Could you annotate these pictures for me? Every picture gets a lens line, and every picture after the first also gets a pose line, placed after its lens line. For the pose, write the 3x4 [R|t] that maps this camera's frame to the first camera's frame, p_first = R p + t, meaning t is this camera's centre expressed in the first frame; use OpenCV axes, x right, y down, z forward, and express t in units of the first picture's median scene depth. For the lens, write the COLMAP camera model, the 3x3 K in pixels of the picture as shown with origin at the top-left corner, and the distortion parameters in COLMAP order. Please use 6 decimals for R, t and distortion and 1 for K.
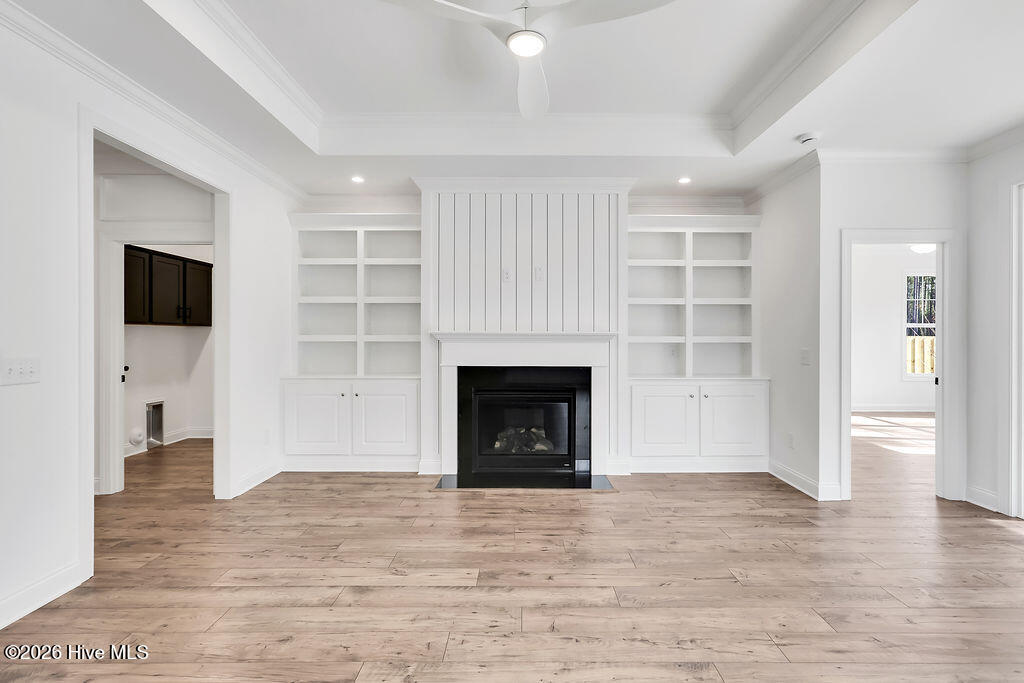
lens RADIAL K [[460.4, 0, 528.9], [0, 460.4, 341.2], [0, 0, 1]] dist [-0.001916, 0.002142]
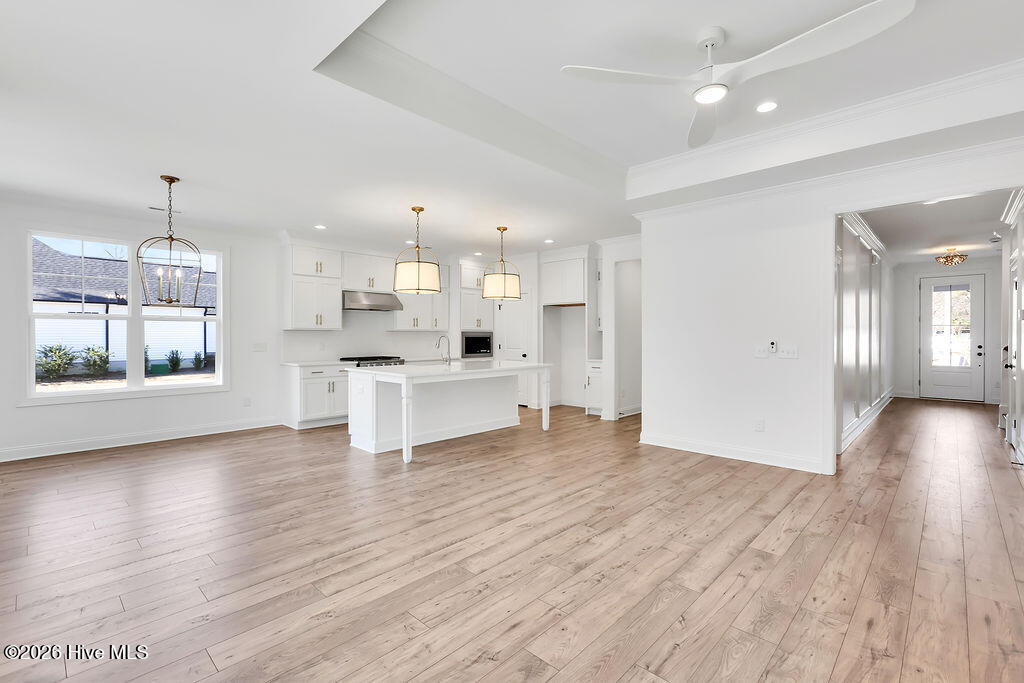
lens RADIAL K [[460.4, 0, 505.2], [0, 460.4, 341.5], [0, 0, 1]] dist [-0.001916, 0.002142]
pose [[-0.704000, 0.005886, -0.710175, 1.245975], [-0.004835, 0.999903, 0.013081, -0.004261], [0.710183, 0.012642, -0.703903, 1.492186]]
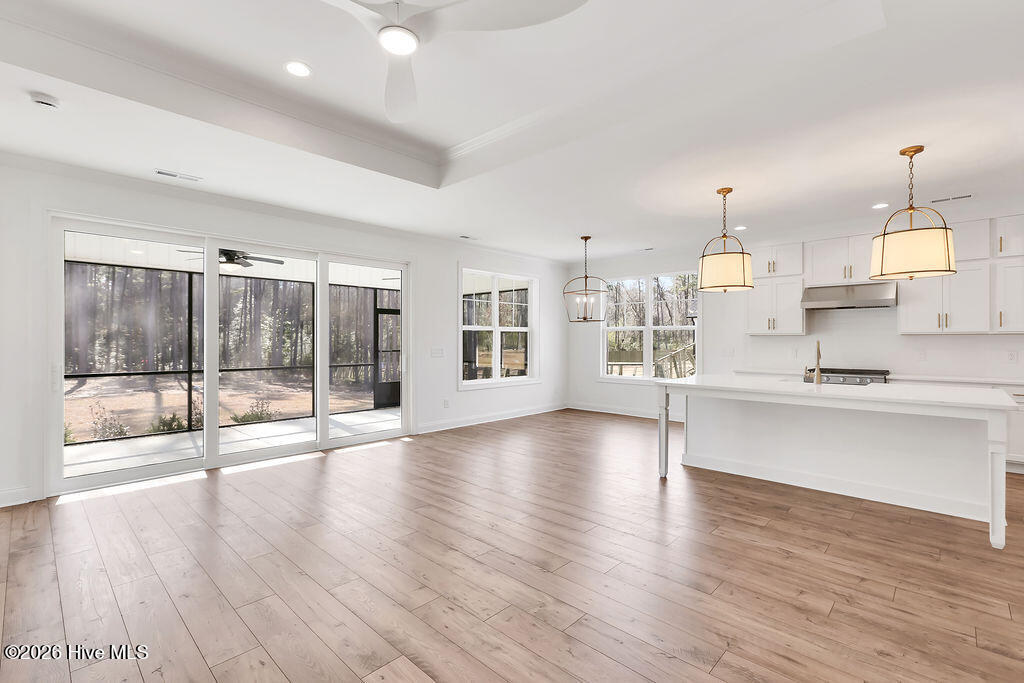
lens RADIAL K [[460.4, 0, 520.1], [0, 460.4, 341.3], [0, 0, 1]] dist [-0.001916, 0.002142]
pose [[-0.726724, -0.004778, 0.686913, -0.867363], [-0.000332, 0.999978, 0.006604, -0.014800], [-0.686930, 0.004571, -0.726709, 1.552299]]
